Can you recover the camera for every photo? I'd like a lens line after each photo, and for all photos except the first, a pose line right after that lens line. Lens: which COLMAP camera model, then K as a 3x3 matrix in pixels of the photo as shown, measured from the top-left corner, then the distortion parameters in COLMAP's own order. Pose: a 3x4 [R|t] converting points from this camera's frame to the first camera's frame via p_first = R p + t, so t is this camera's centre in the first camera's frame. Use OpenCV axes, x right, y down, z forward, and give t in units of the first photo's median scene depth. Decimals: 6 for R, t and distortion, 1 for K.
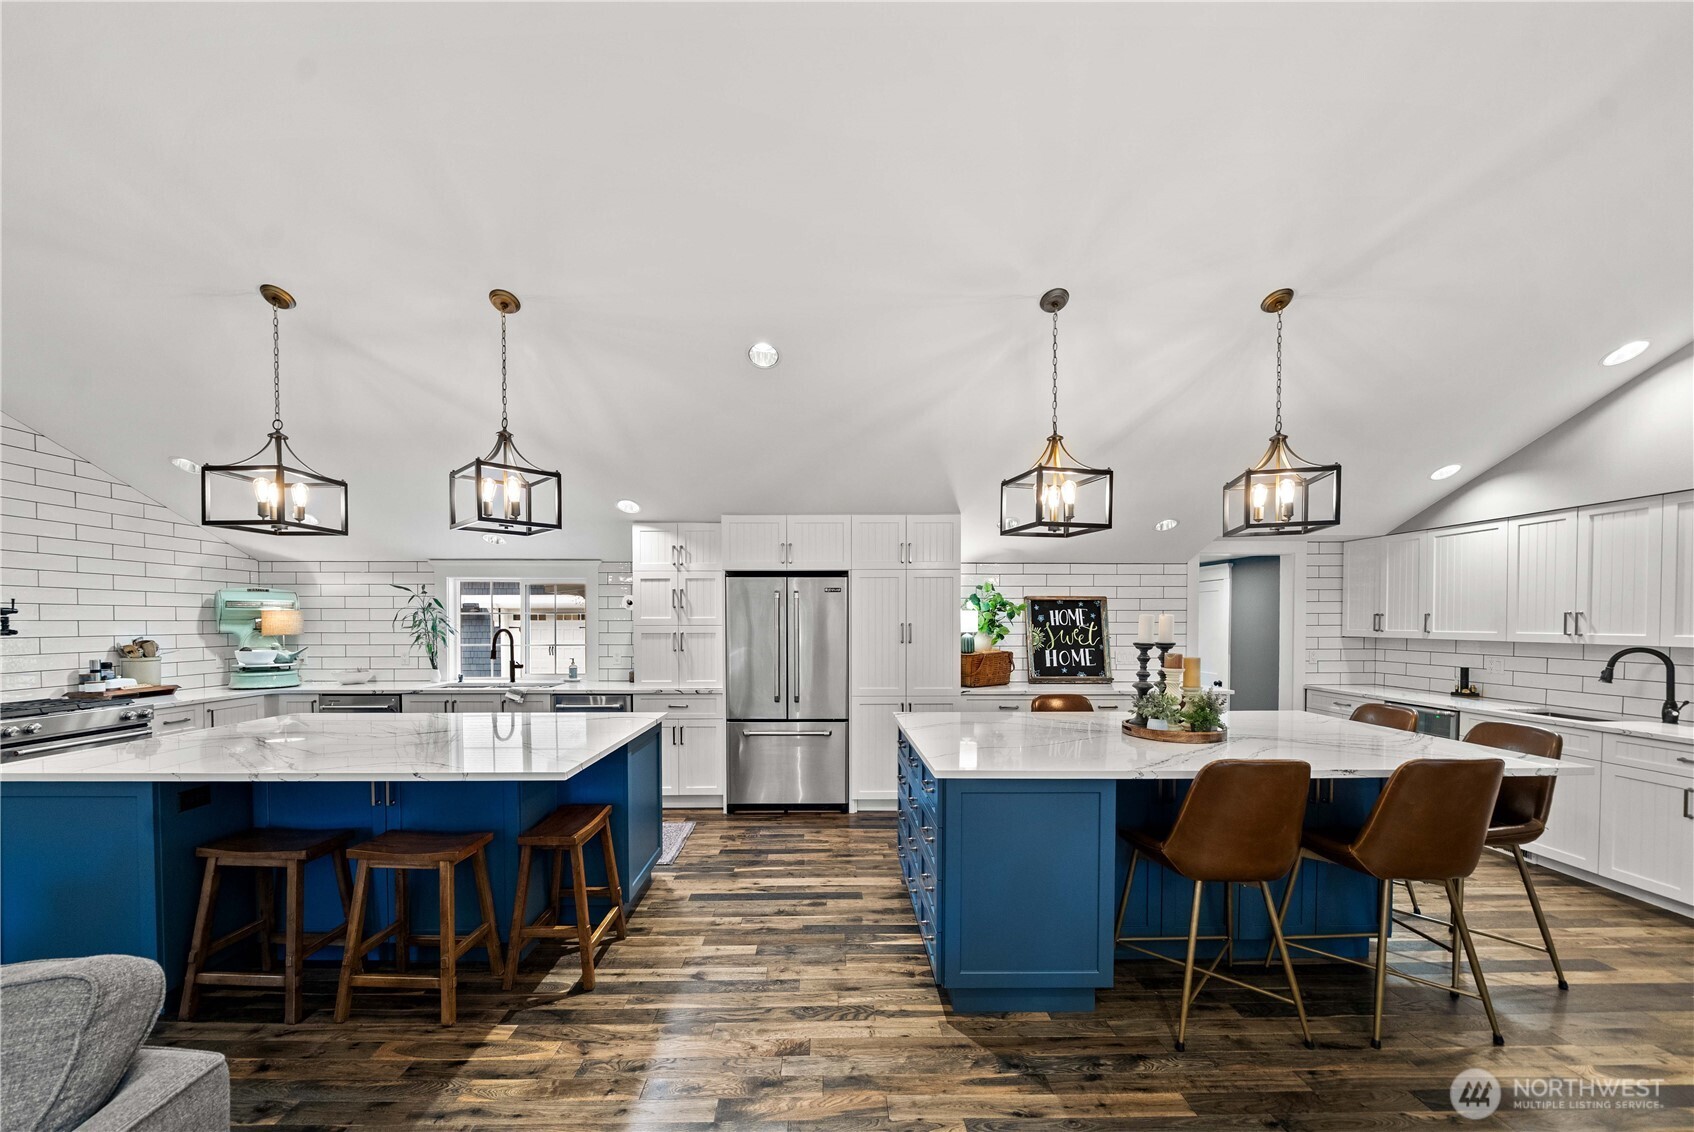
lens RADIAL K [[641.5, 0, 827.6], [0, 641.5, 633.8], [0, 0, 1]] dist [-0.005785, -0.000153]
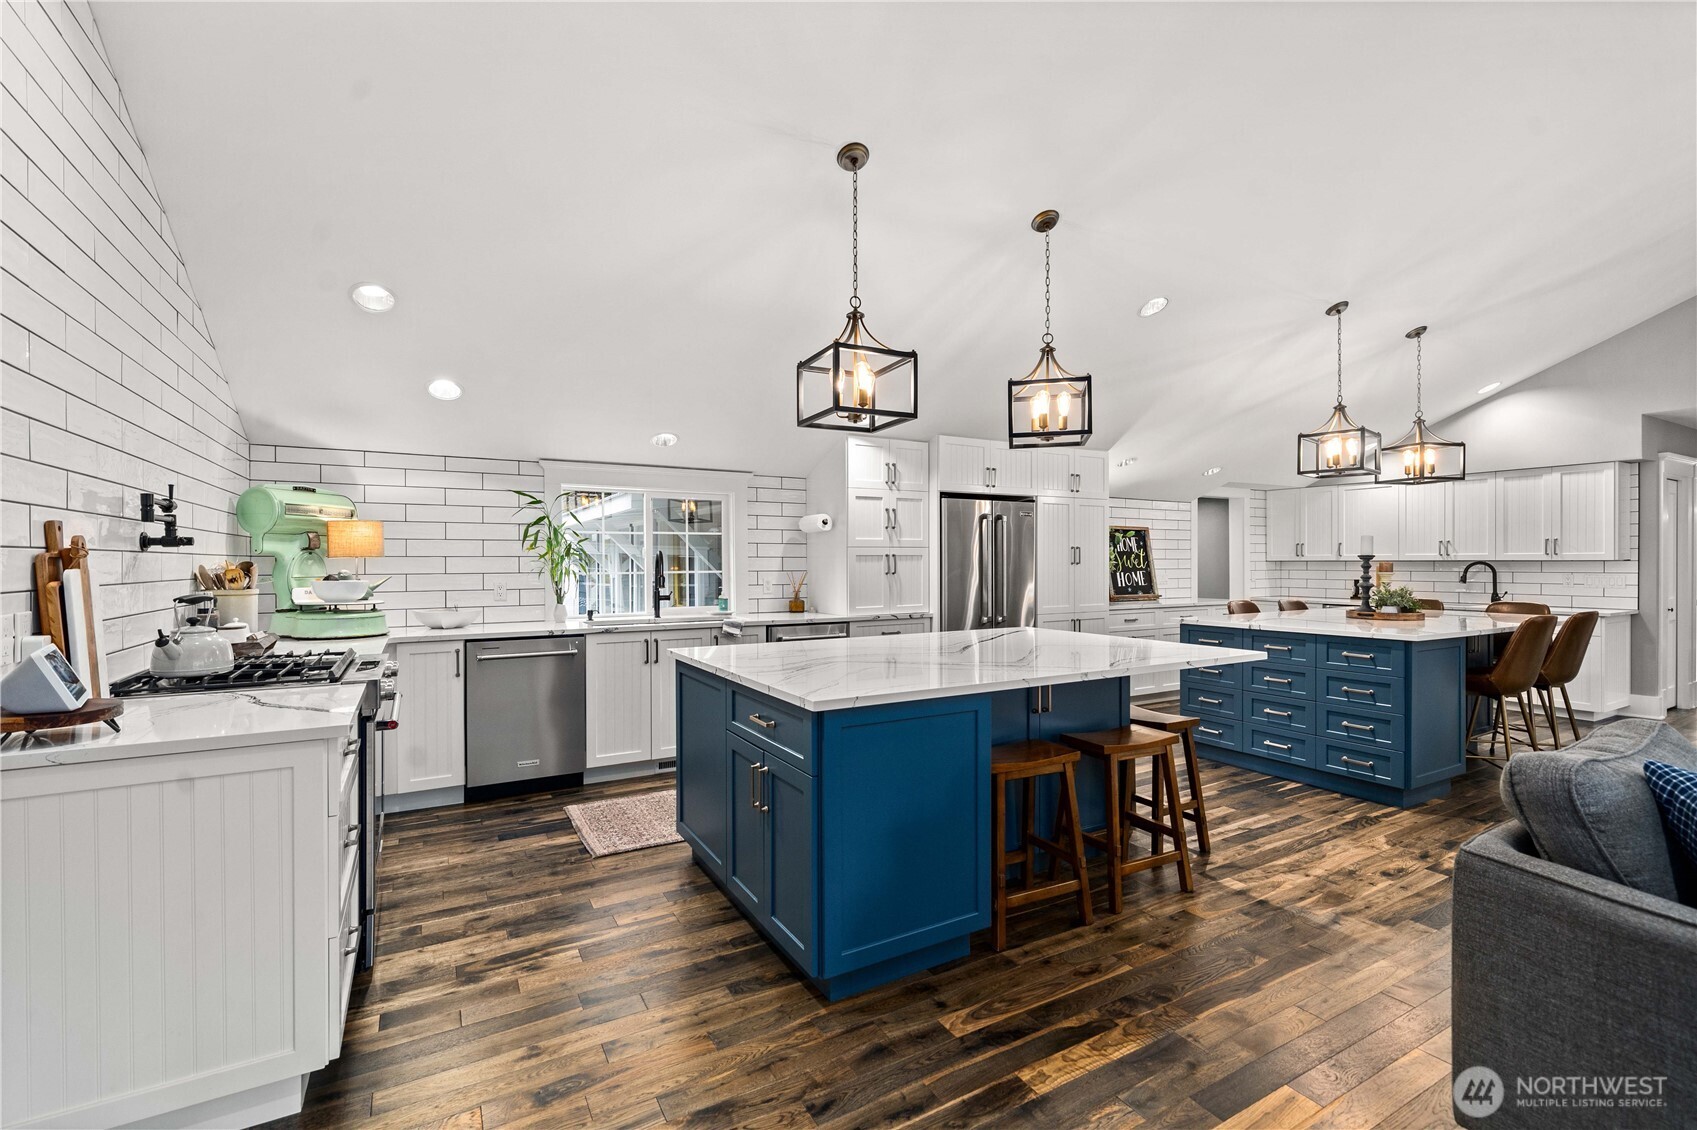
lens RADIAL K [[738.8, 0, 859.8], [0, 738.8, 564.1], [0, 0, 1]] dist [-0.004802, 0.000355]
pose [[0.873172, -0.003164, 0.487401, -0.922068], [0.011865, 0.999821, -0.014766, 0.031620], [-0.487267, 0.018676, 0.873053, 0.081849]]
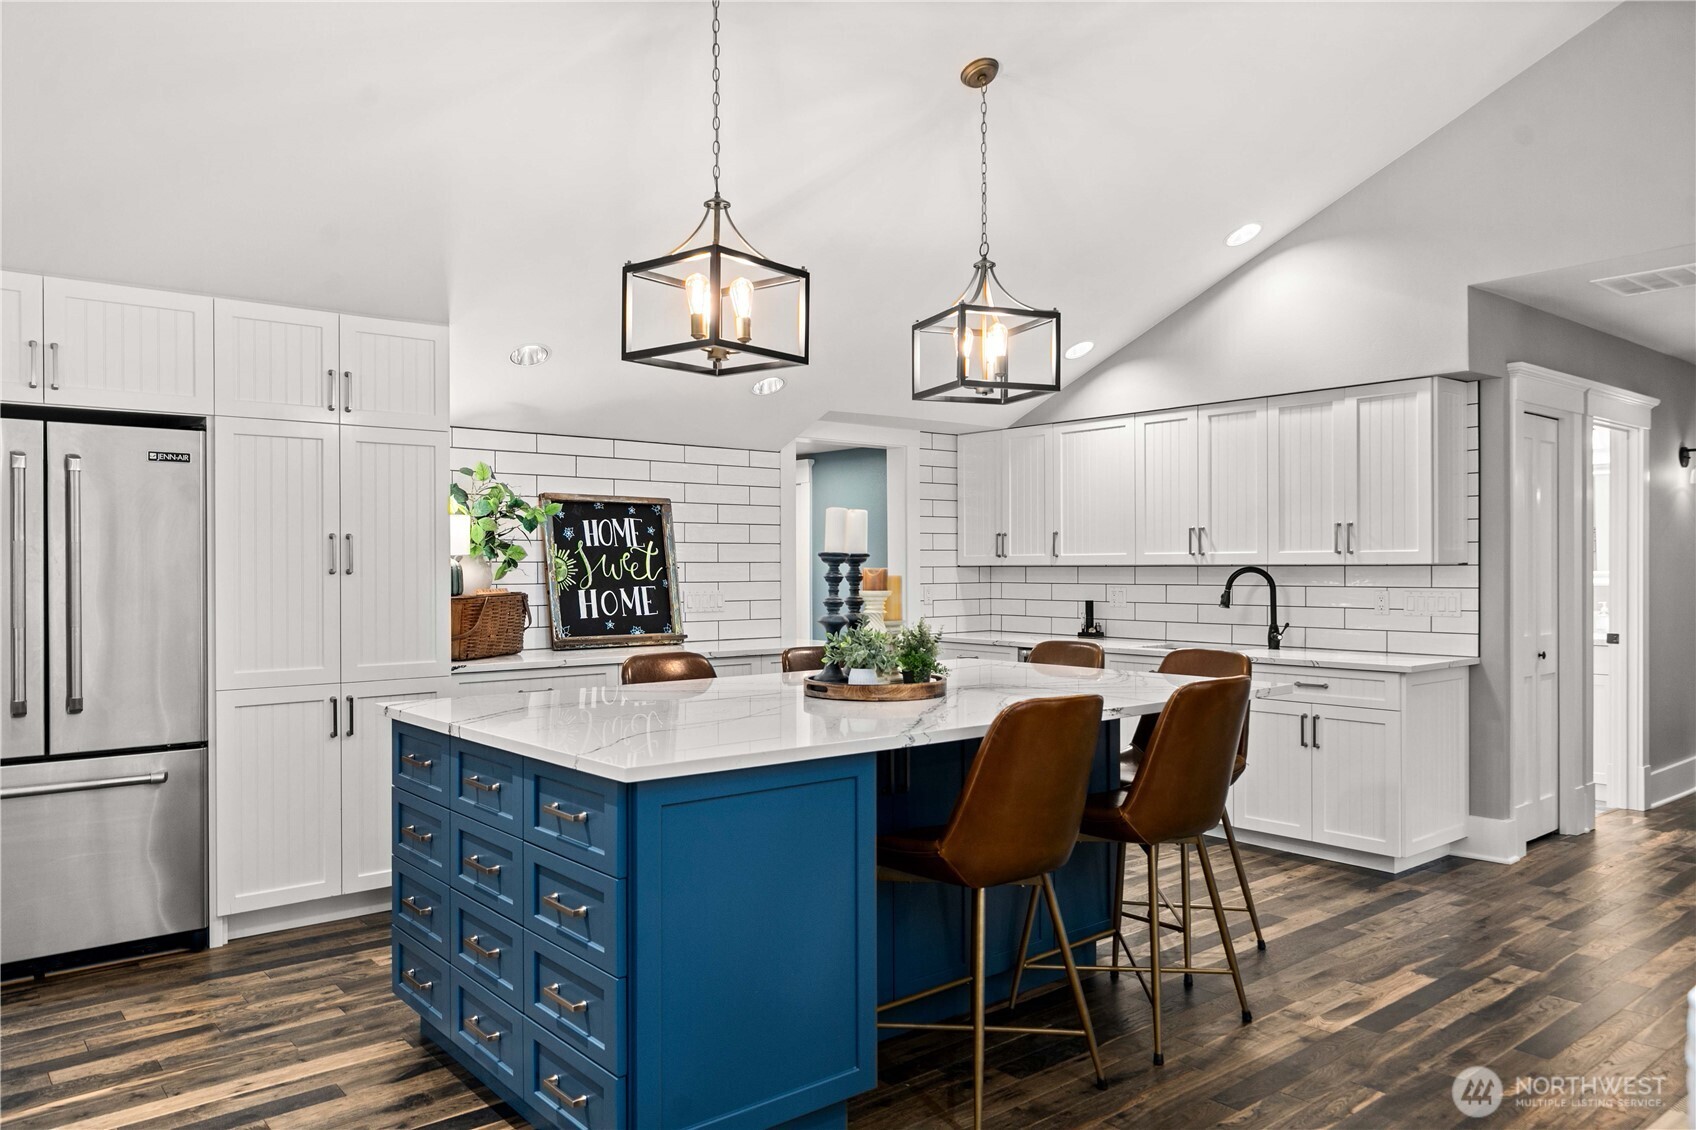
lens RADIAL K [[1178.7, 0, 865.2], [0, 1178.7, 564.9], [0, 0, 1]] dist [-0.006562, 0.002971]
pose [[0.770110, -0.000753, 0.637910, -0.160594], [0.016038, 0.999706, -0.018182, 0.033981], [-0.637709, 0.024233, 0.769896, 0.059349]]
